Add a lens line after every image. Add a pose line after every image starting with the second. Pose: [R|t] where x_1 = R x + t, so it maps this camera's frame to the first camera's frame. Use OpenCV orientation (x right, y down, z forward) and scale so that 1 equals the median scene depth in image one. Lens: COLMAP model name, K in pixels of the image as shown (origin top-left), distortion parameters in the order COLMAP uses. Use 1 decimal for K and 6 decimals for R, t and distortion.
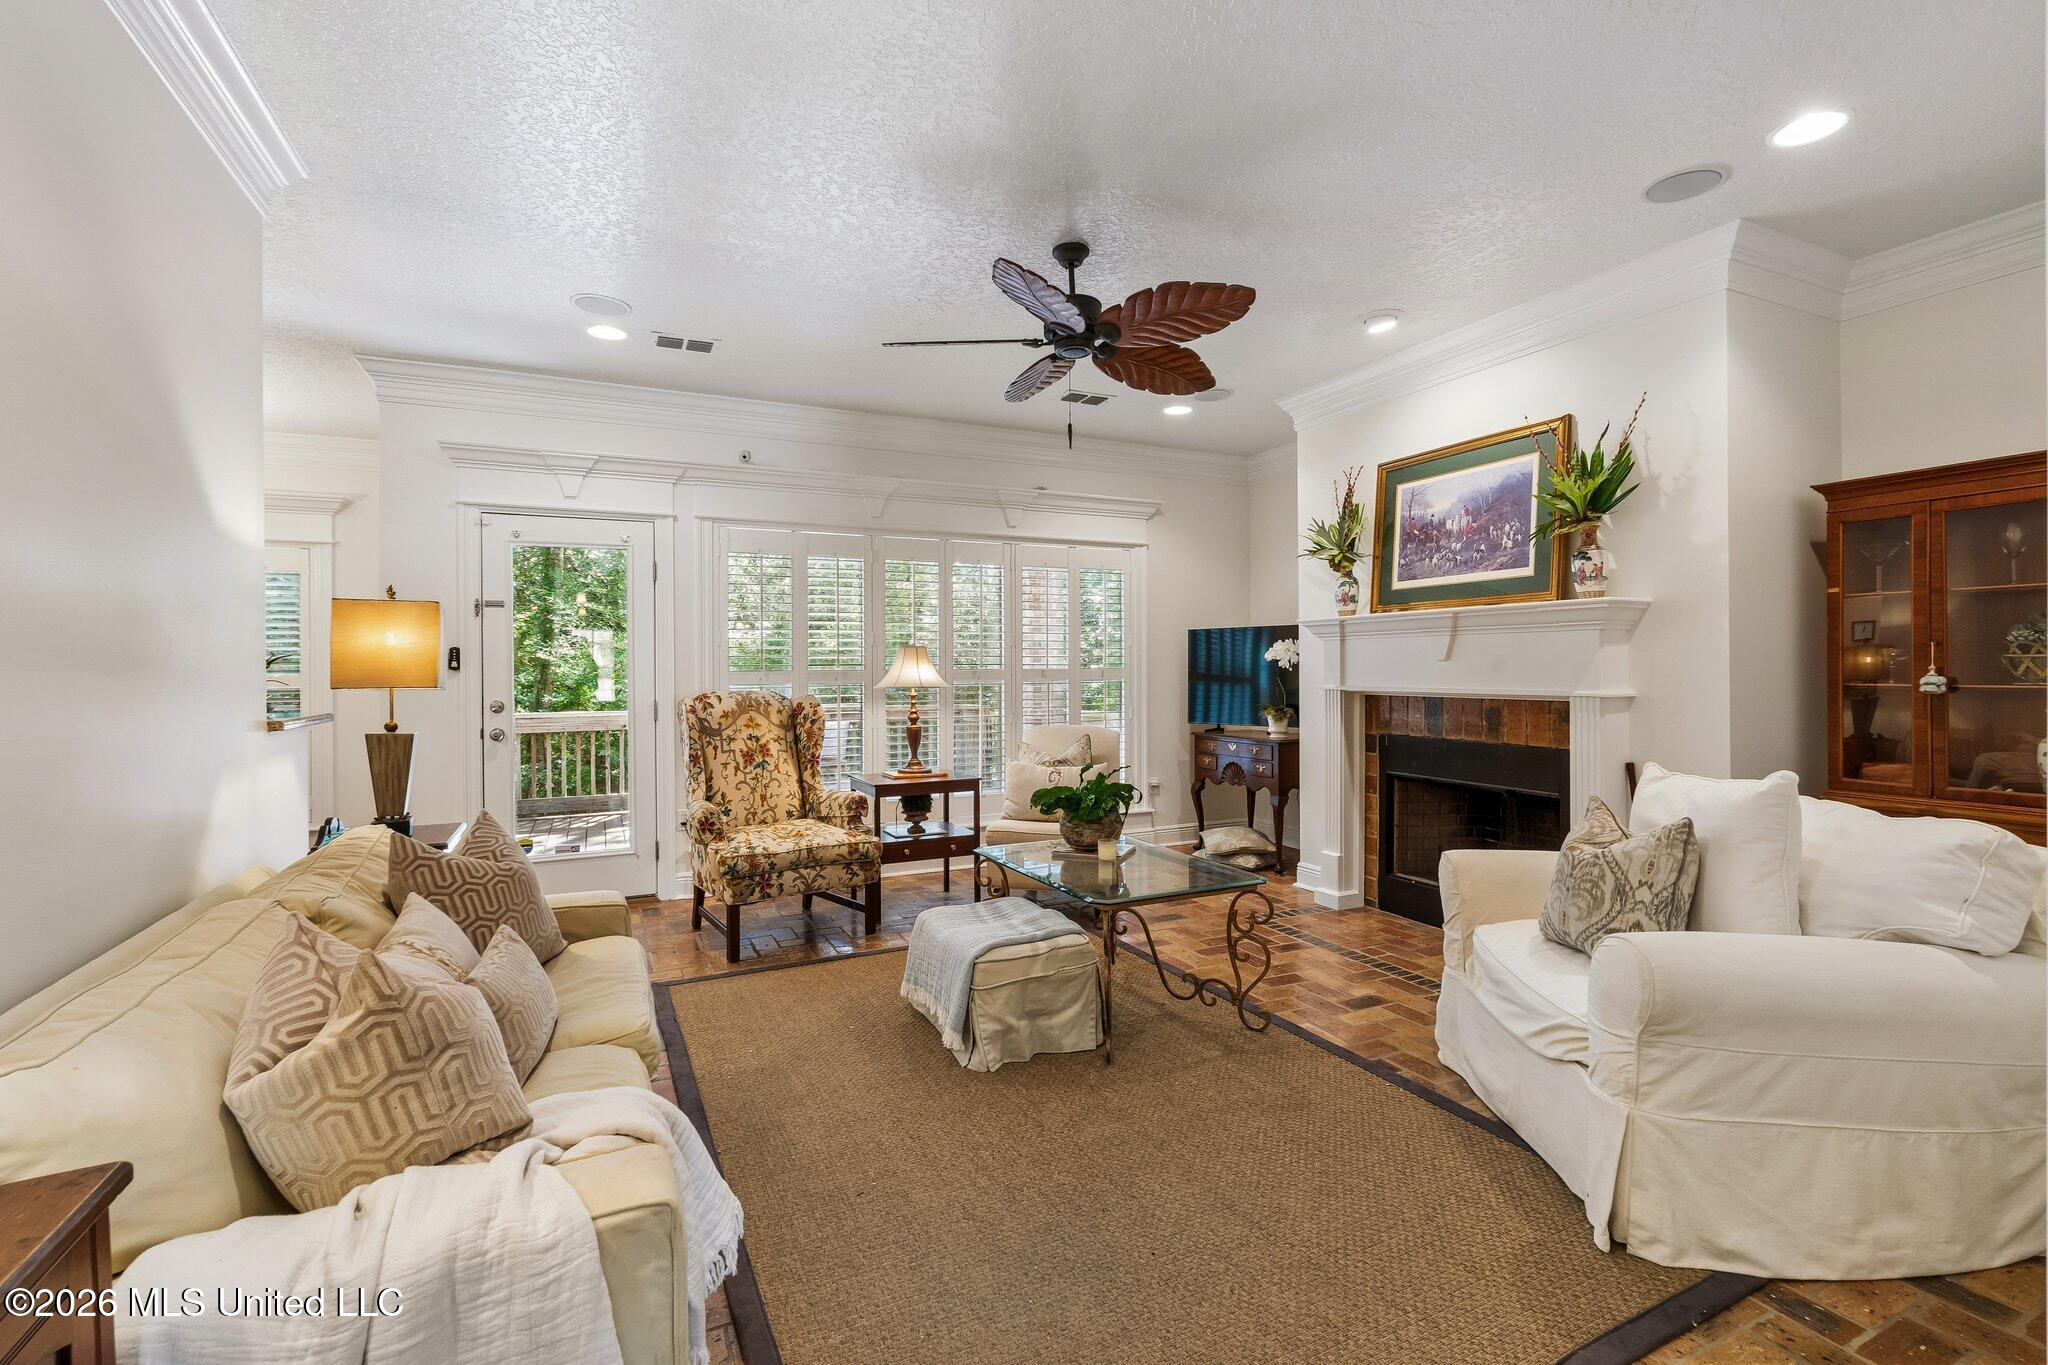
lens RADIAL K [[906.1, 0, 1037.2], [0, 906.1, 669.3], [0, 0, 1]] dist [-0.003390, 0.000329]
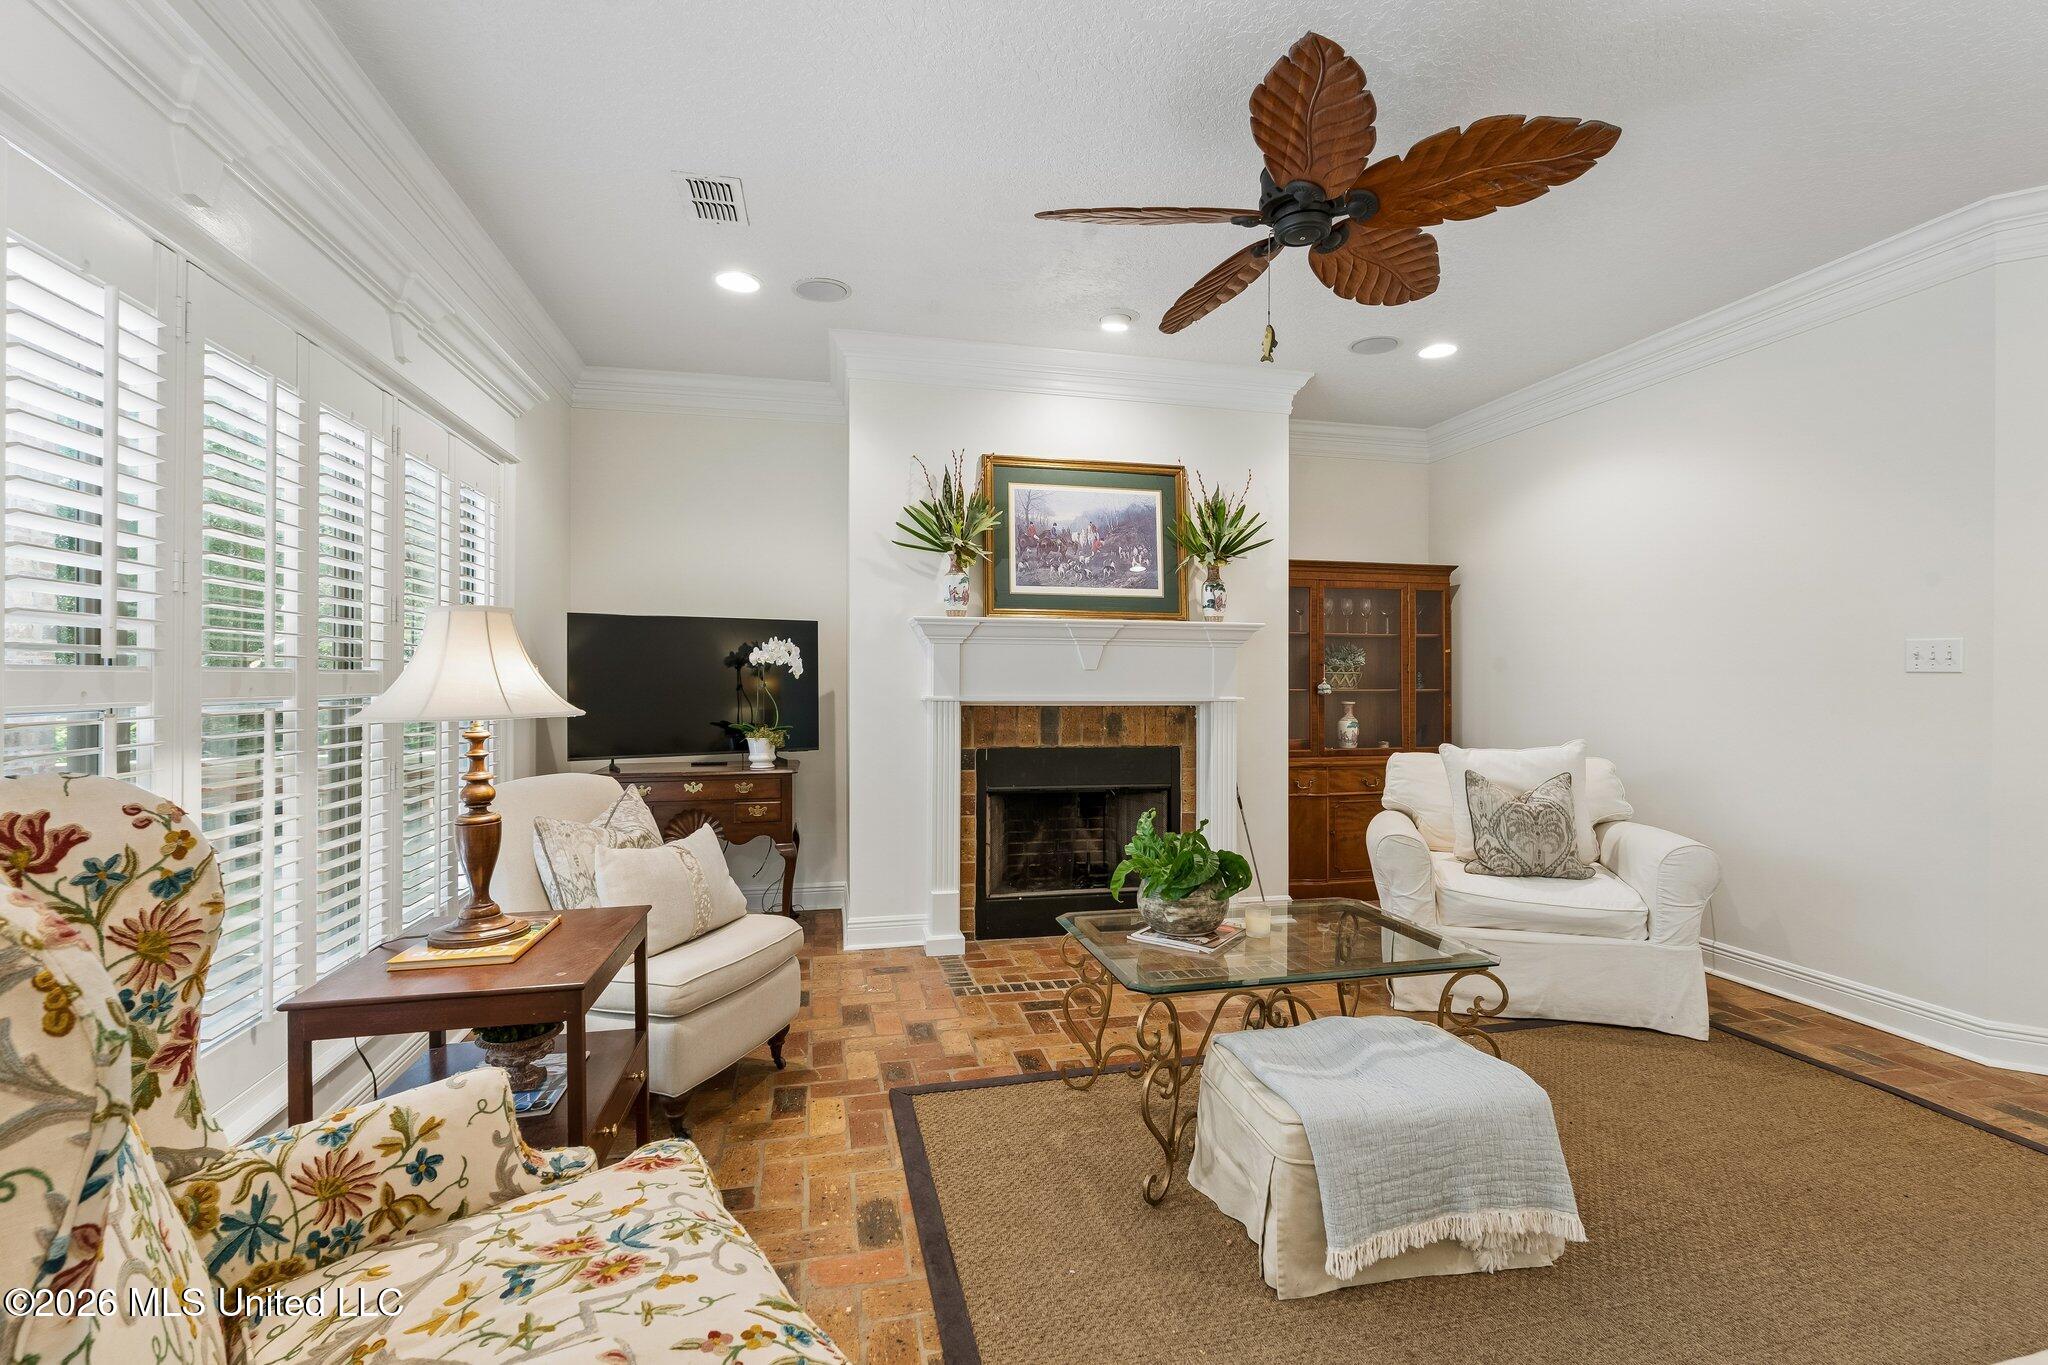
lens RADIAL K [[906.1, 0, 1035.0], [0, 906.1, 679.7], [0, 0, 1]] dist [-0.003390, 0.000329]
pose [[0.236065, 0.000591, 0.971737, -0.580078], [-0.006040, 0.999981, 0.000859, 0.001049], [-0.971719, -0.006072, 0.236064, 0.844659]]
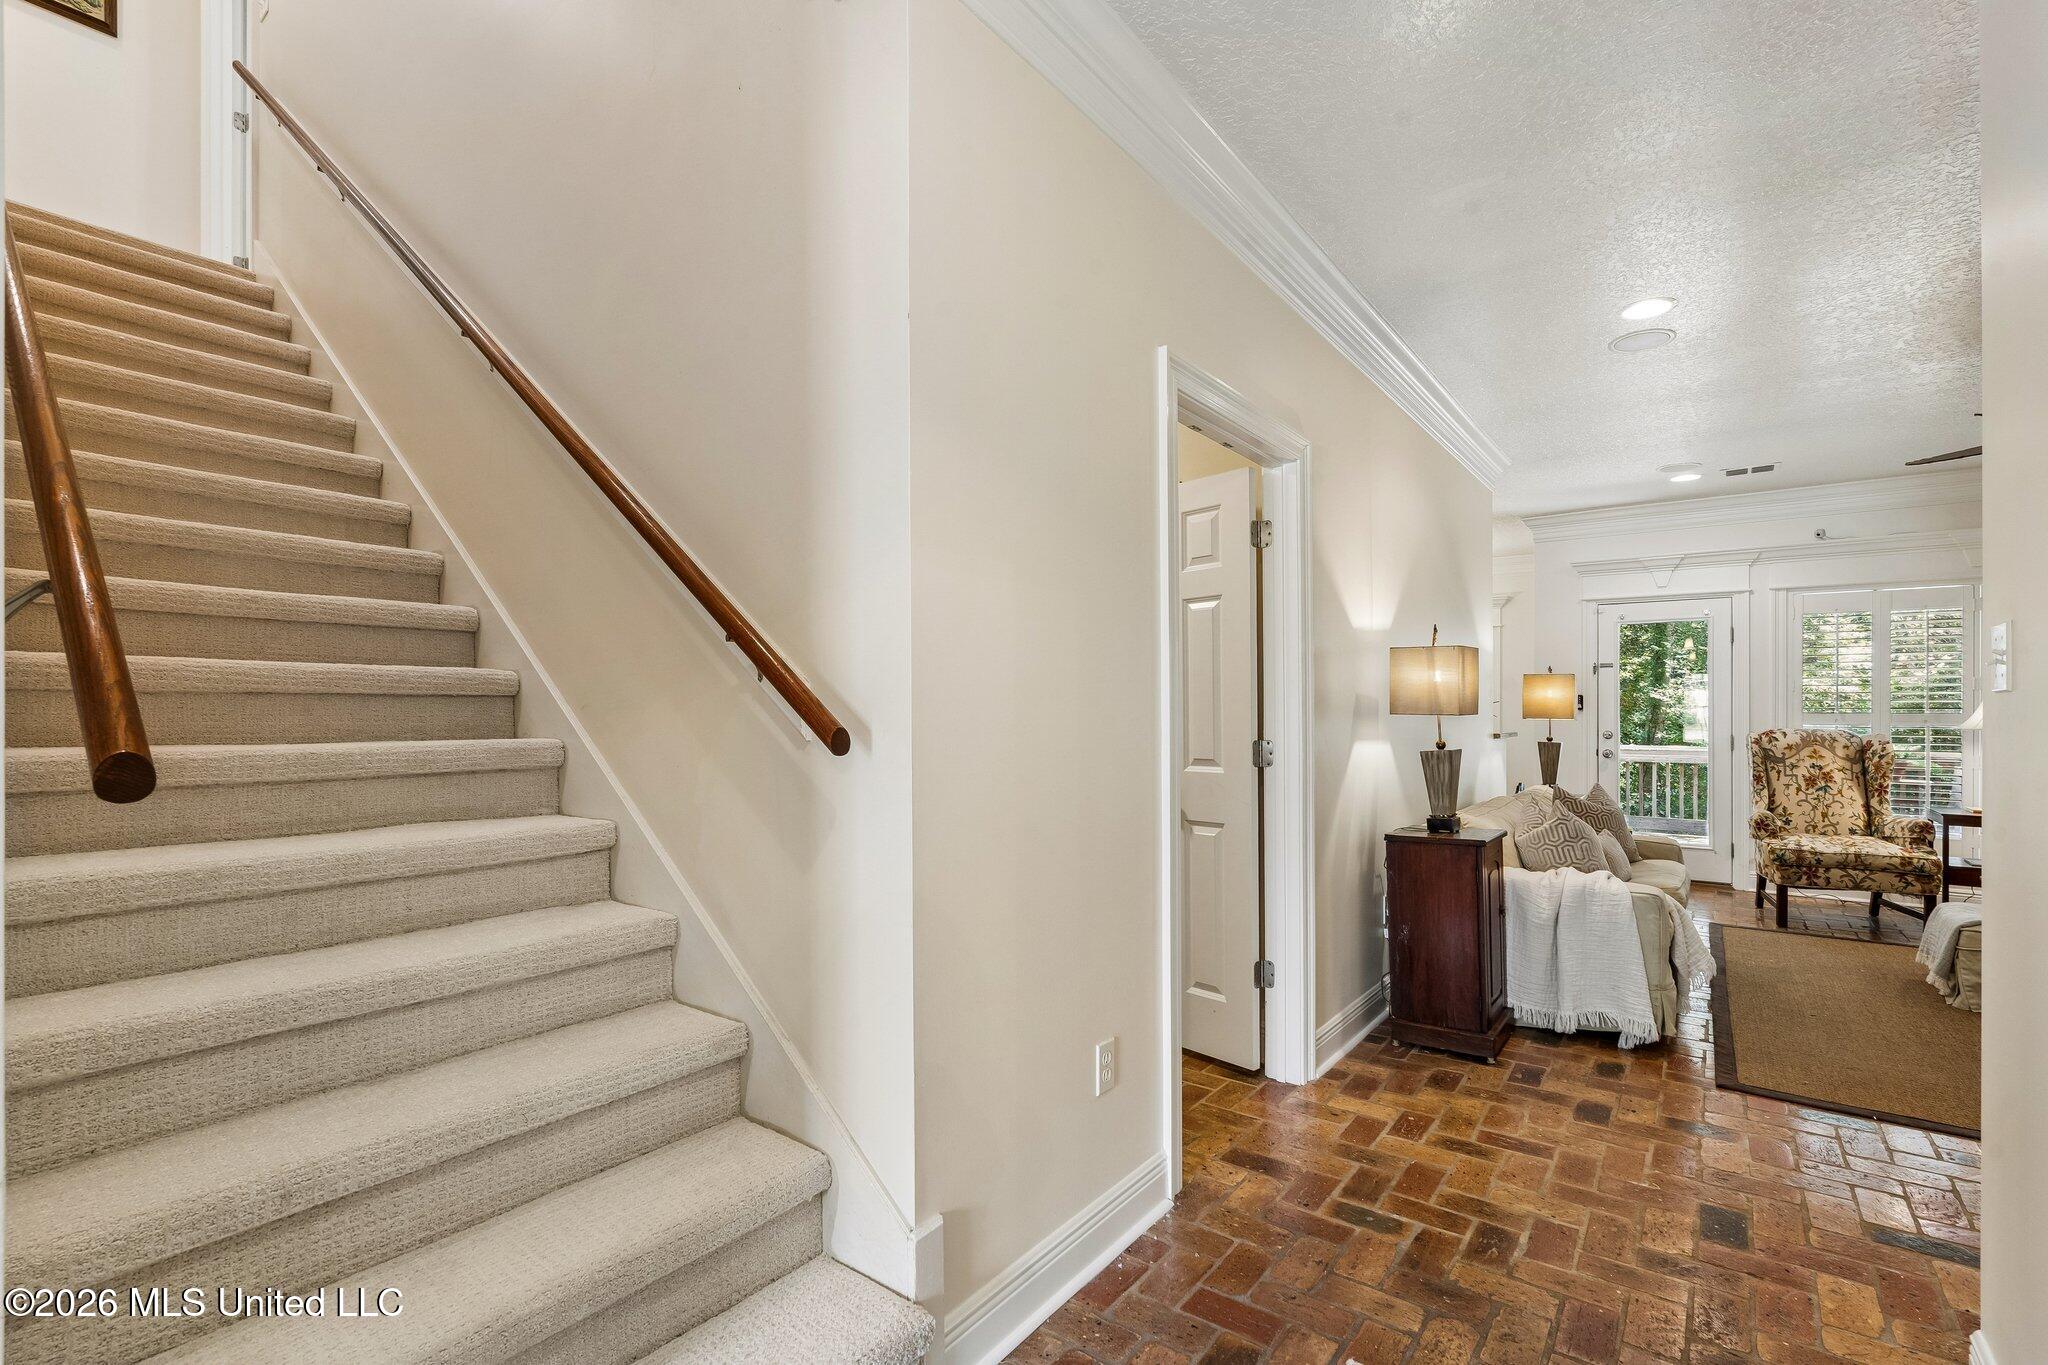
lens RADIAL K [[906.1, 0, 1027.0], [0, 906.1, 701.4], [0, 0, 1]] dist [-0.003390, 0.000329]
pose [[0.440456, 0.002767, -0.897770, 0.323794], [-0.008946, 0.999959, -0.001307, -0.002469], [0.897730, 0.008608, 0.440463, -0.521959]]
